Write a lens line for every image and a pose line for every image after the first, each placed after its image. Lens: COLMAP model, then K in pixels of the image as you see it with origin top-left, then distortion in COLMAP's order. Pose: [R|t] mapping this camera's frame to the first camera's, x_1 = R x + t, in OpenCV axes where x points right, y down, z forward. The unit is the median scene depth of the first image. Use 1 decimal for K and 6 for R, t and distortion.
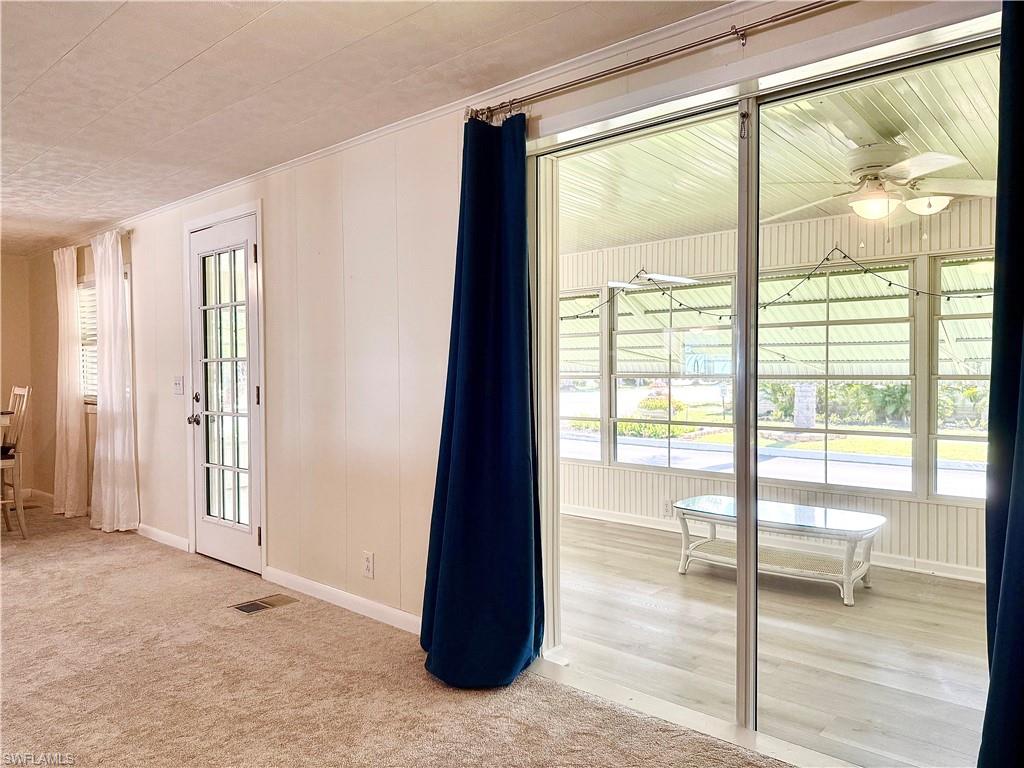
lens RADIAL K [[723.6, 0, 510.0], [0, 723.6, 385.9], [0, 0, 1]] dist [0.089760, -0.128383]
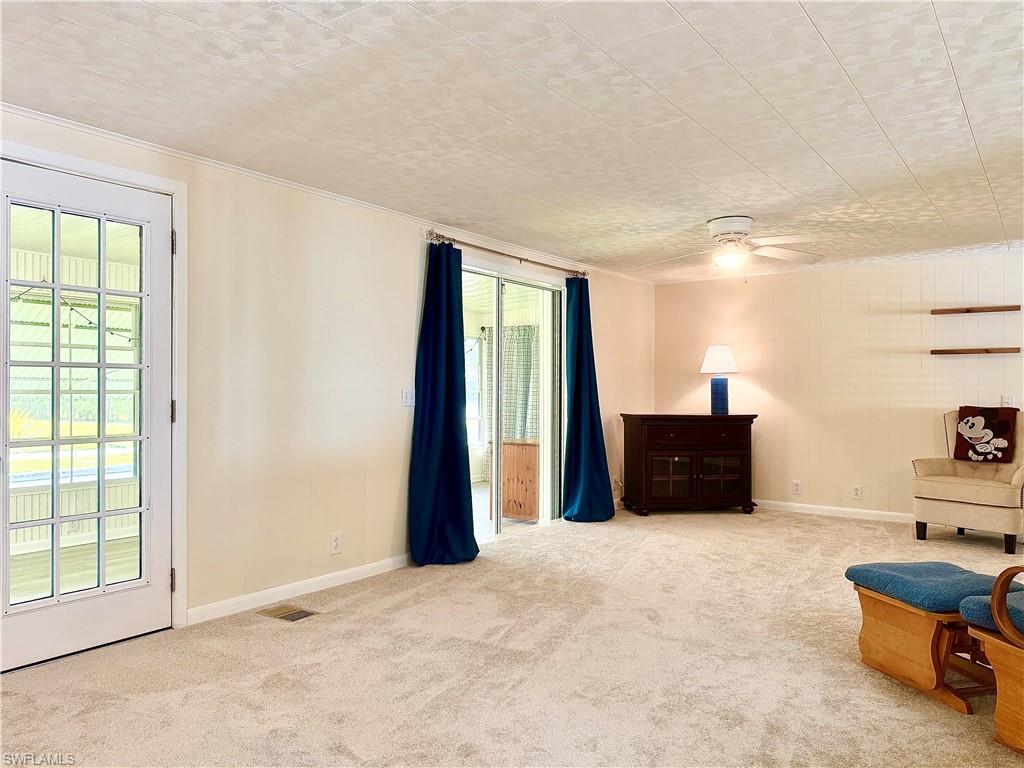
lens RADIAL K [[761.9, 0, 512.0], [0, 761.9, 384.0], [0, 0, 1]] dist [-0.001801, -0.005312]
pose [[-0.130016, 0.009827, 0.991463, -1.113657], [0.015397, 0.999850, -0.007891, -0.005147], [-0.991392, 0.014239, -0.130148, 0.644257]]
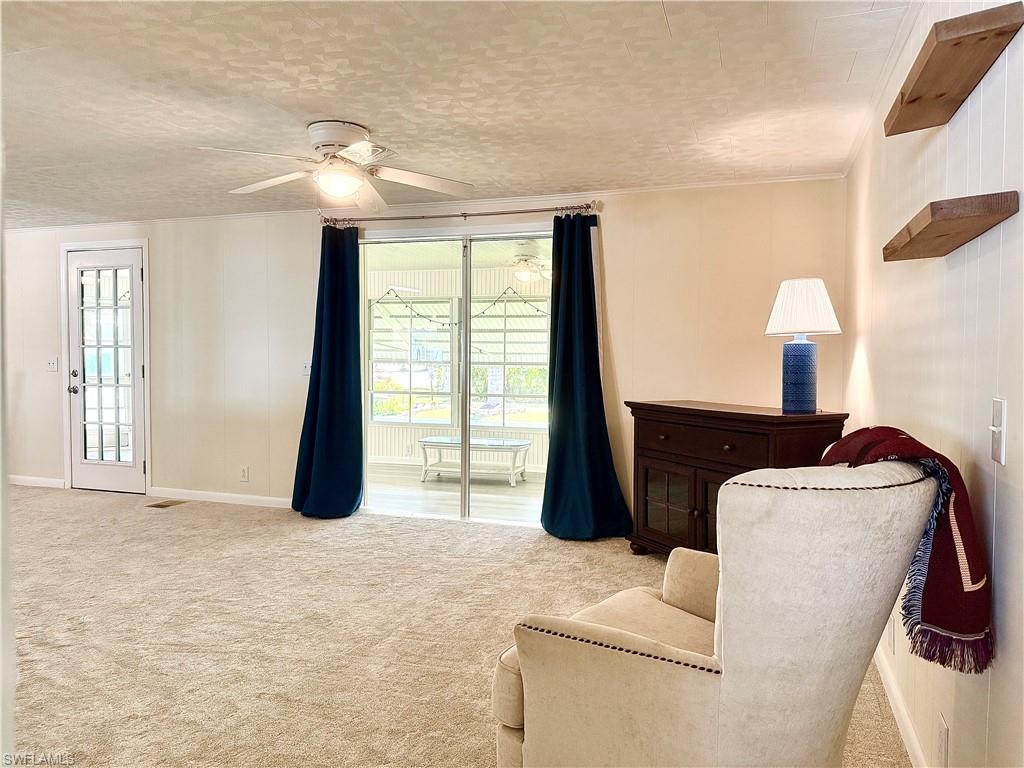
lens RADIAL K [[723.6, 0, 510.0], [0, 723.6, 385.9], [0, 0, 1]] dist [0.089760, -0.128383]
pose [[0.922002, -0.003891, 0.387166, -0.211067], [-0.003243, 0.999837, 0.017771, 0.011508], [-0.387172, -0.017641, 0.921839, -0.567717]]
